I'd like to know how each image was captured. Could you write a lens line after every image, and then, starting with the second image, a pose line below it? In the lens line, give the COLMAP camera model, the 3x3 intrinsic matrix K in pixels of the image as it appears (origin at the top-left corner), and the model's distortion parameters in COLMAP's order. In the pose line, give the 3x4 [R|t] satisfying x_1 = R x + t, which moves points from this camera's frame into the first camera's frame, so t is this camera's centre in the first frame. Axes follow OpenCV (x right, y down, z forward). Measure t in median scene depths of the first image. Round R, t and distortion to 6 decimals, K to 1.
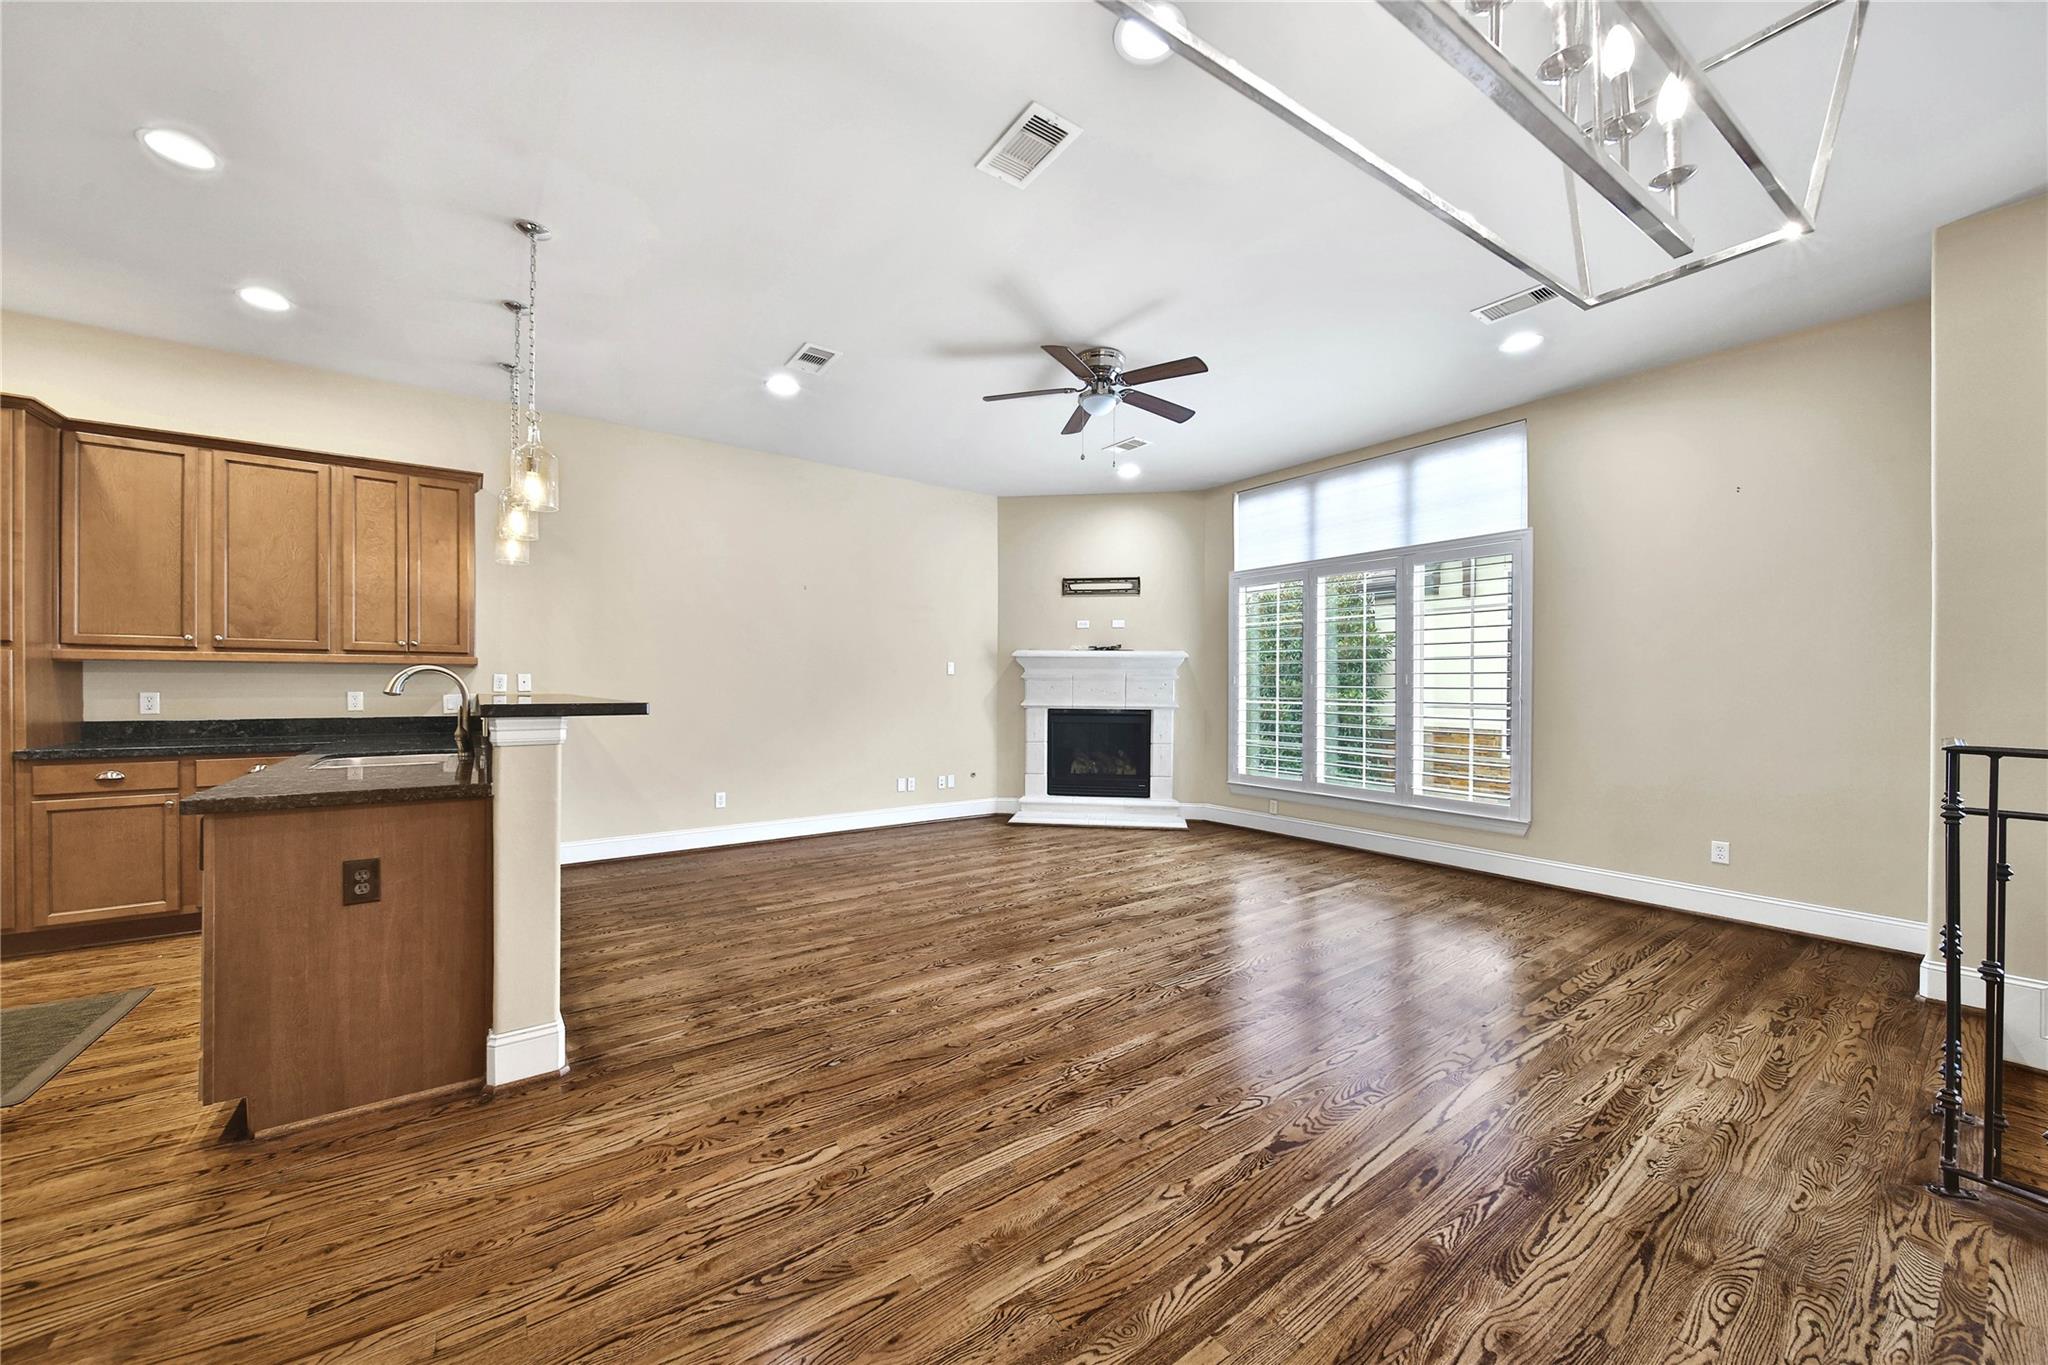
lens RADIAL K [[732.1, 0, 1021.1], [0, 732.1, 692.3], [0, 0, 1]] dist [0.000027, -0.001434]
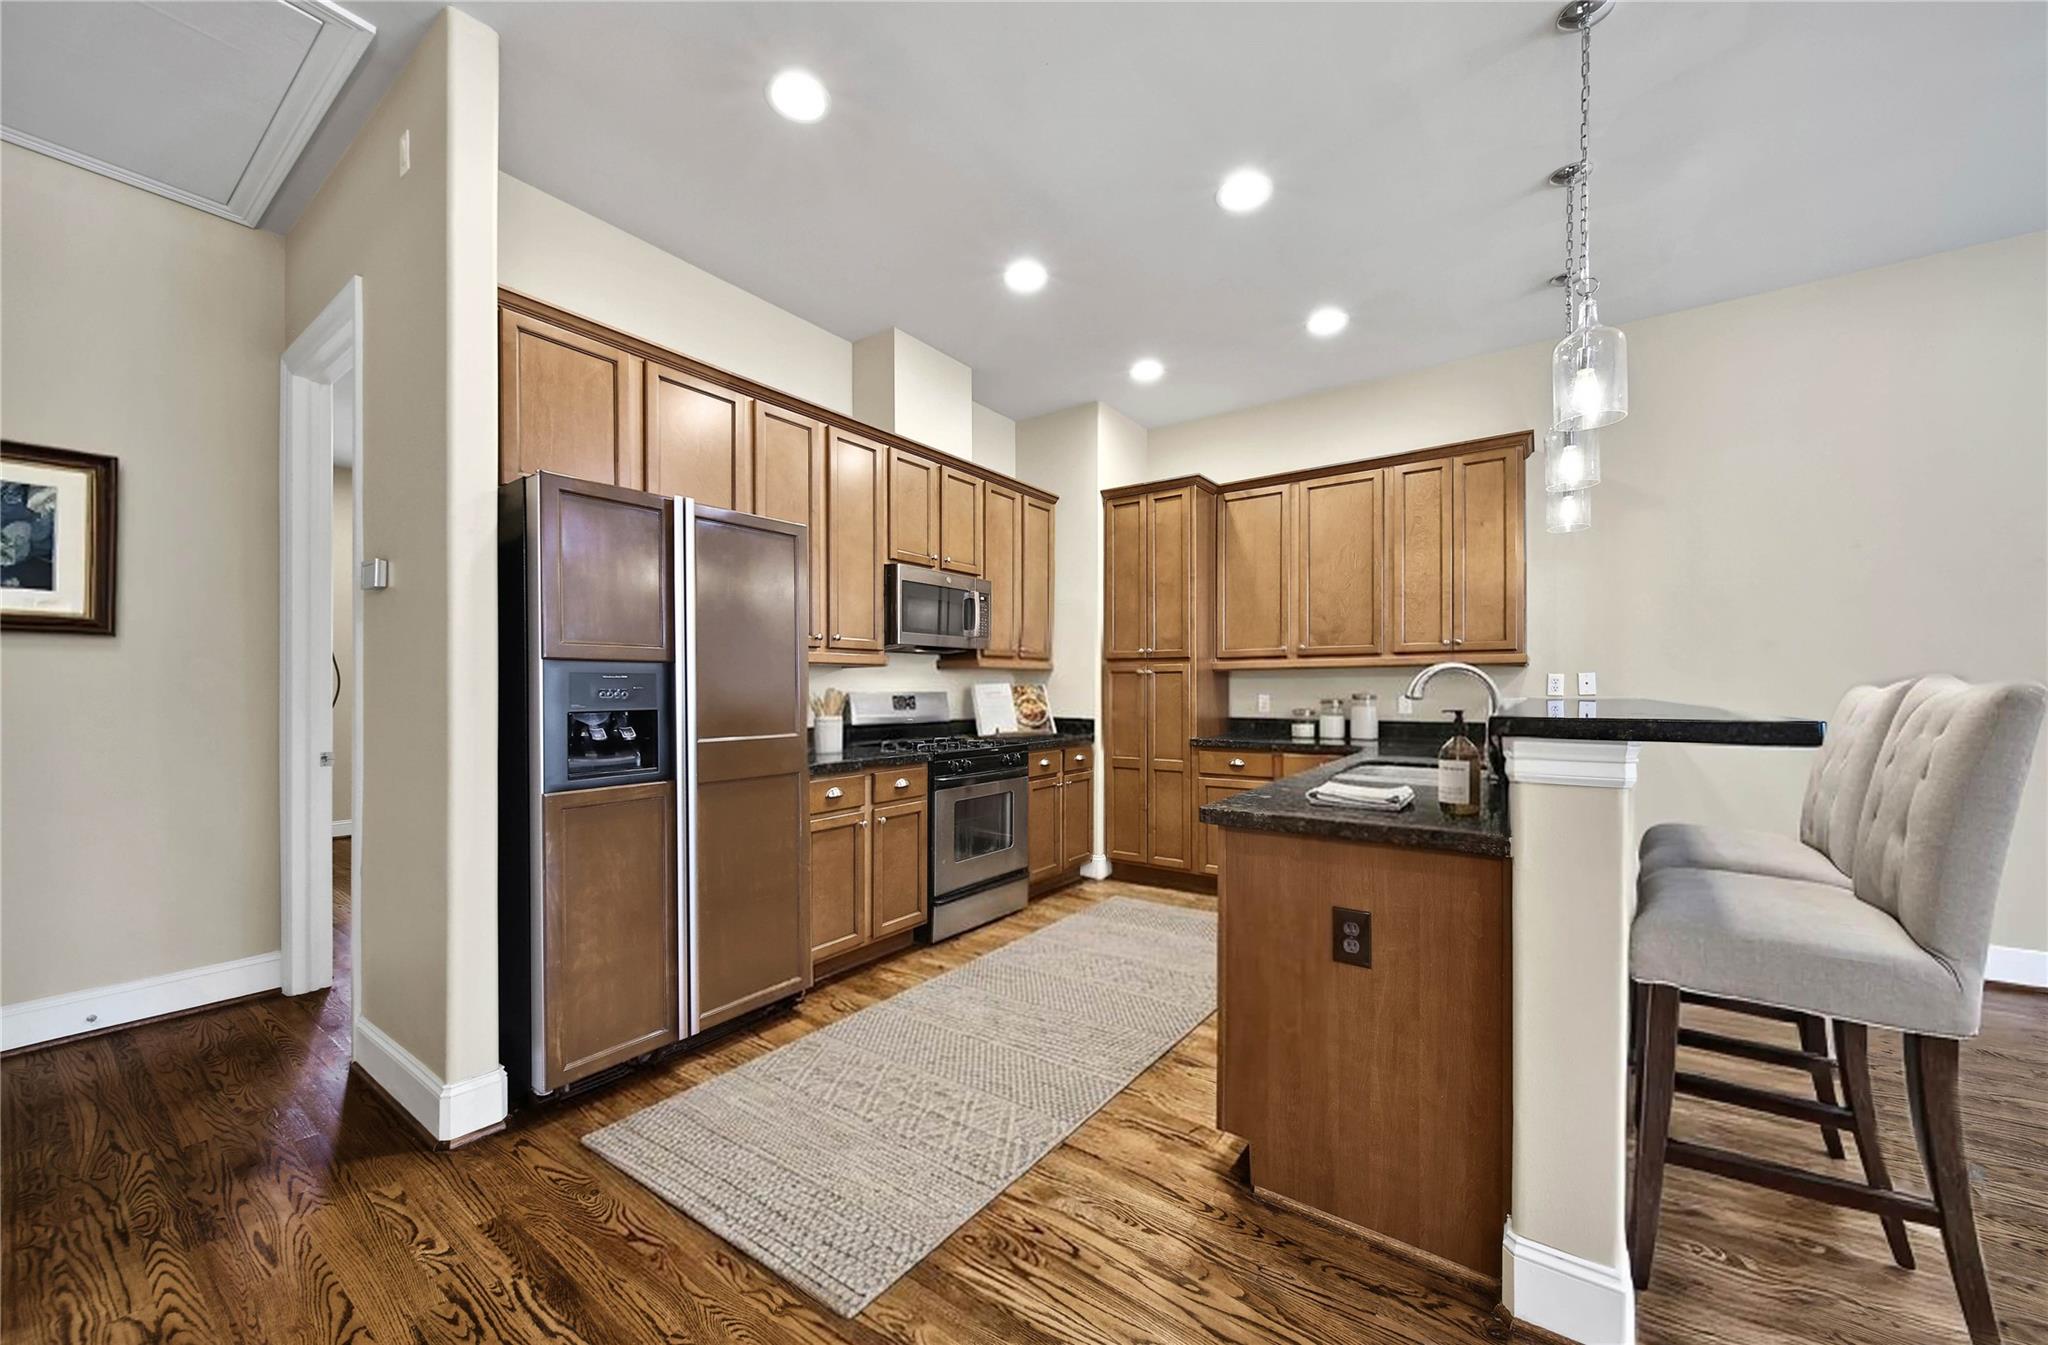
lens RADIAL K [[751.8, 0, 1018.5], [0, 751.8, 689.3], [0, 0, 1]] dist [-0.000237, -0.000070]
pose [[0.309692, -0.004189, -0.950828, -0.154684], [-0.003879, 0.999976, -0.005669, -0.001448], [0.950829, 0.005444, 0.309668, 0.260582]]
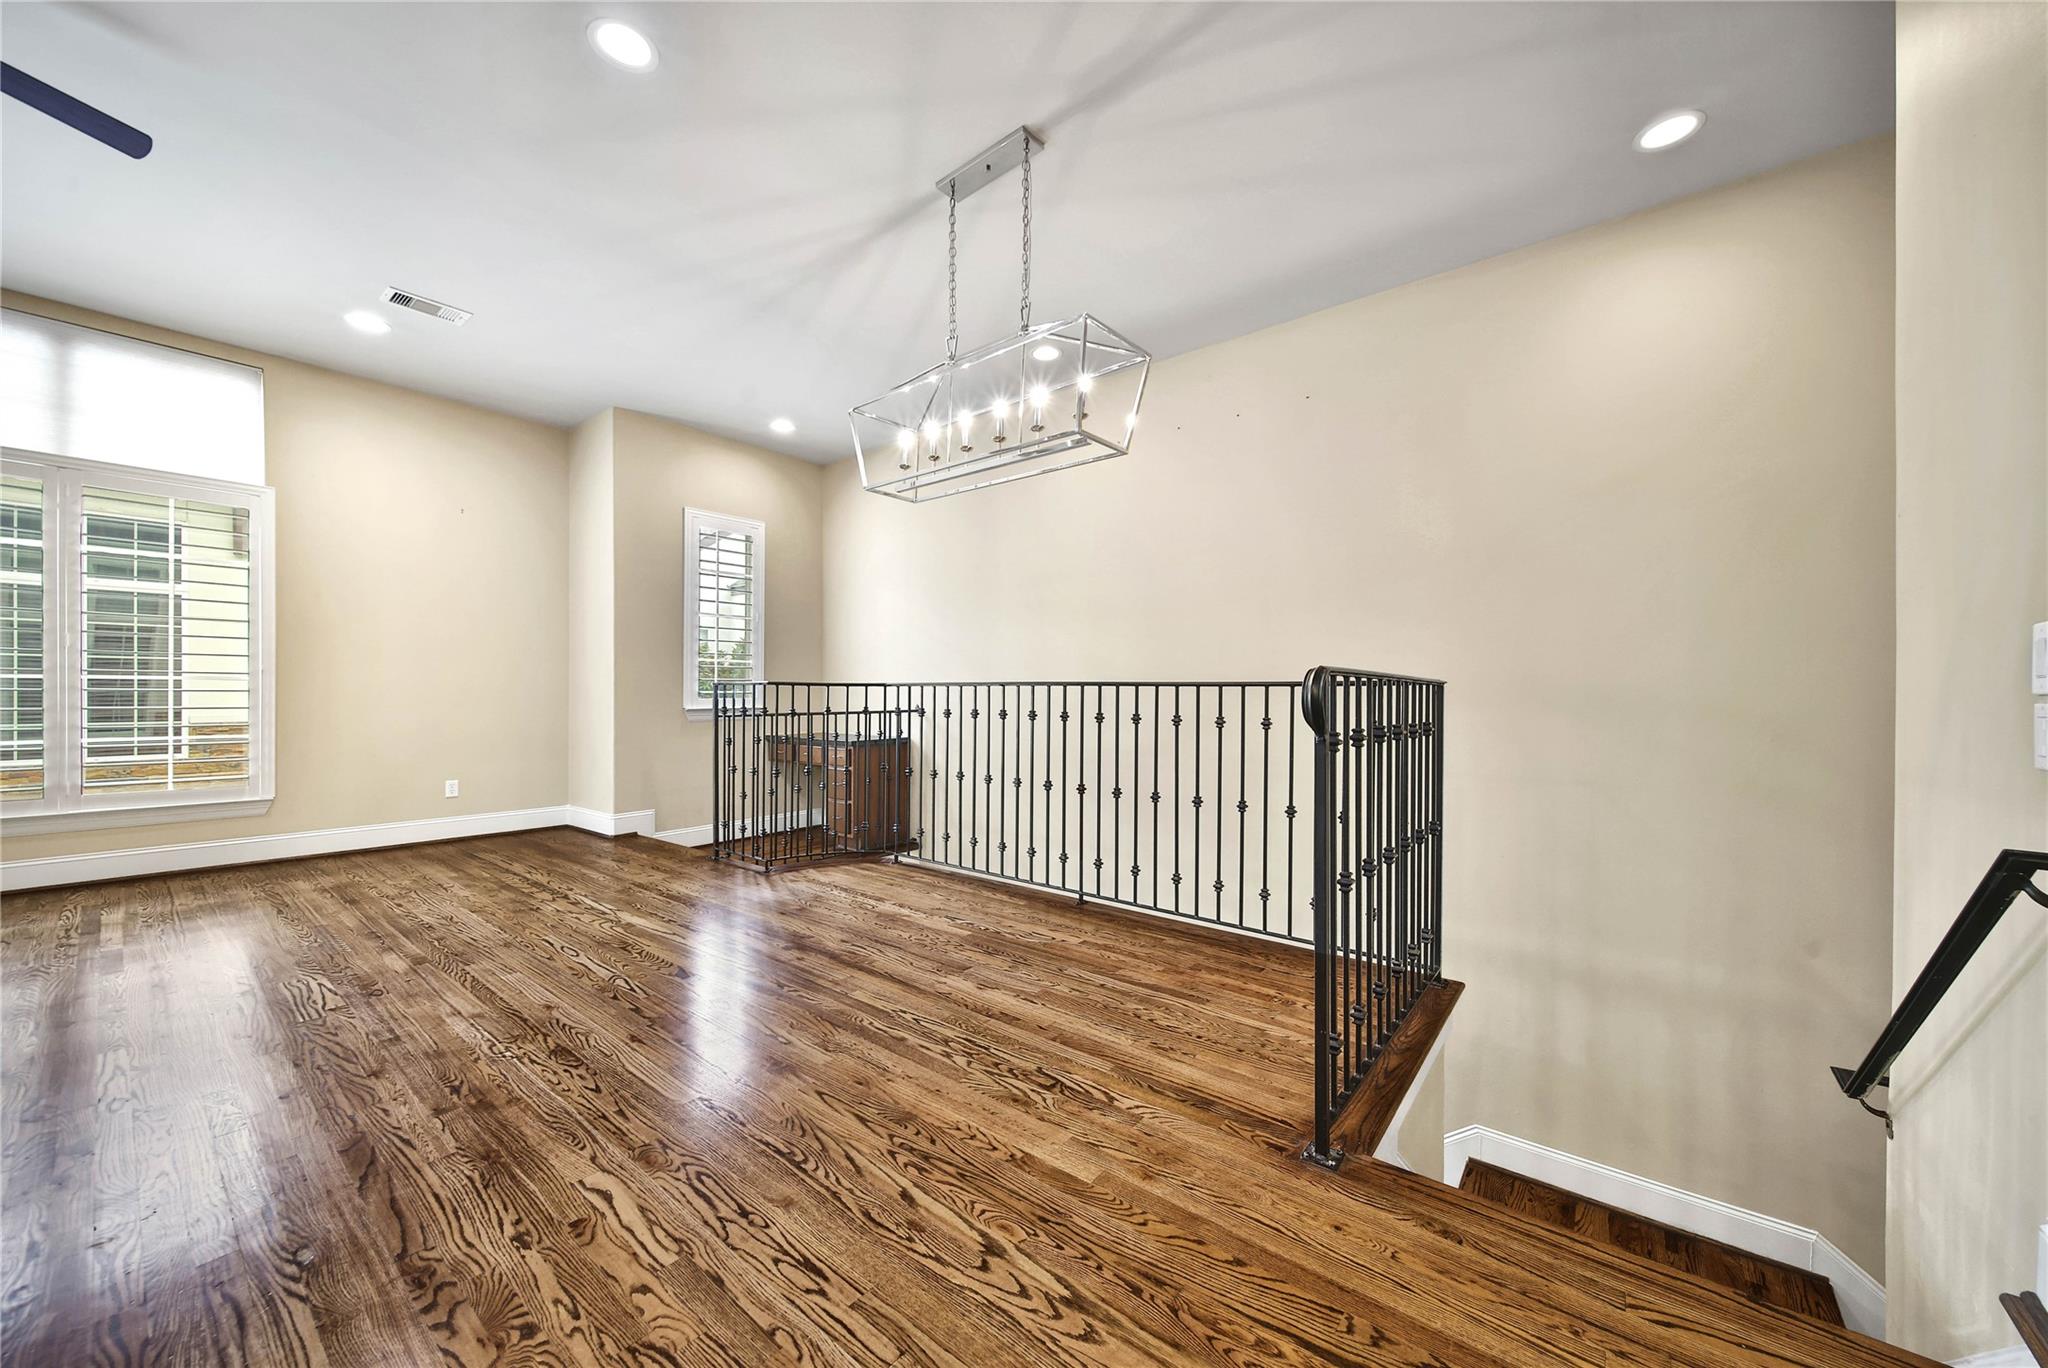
lens RADIAL K [[746.7, 0, 1014.6], [0, 746.7, 696.2], [0, 0, 1]] dist [0.000036, -0.000439]
pose [[-0.249175, -0.009280, 0.968414, -0.688134], [0.000780, 0.999952, 0.009782, 0.052904], [-0.968458, 0.003193, -0.249156, 0.448204]]
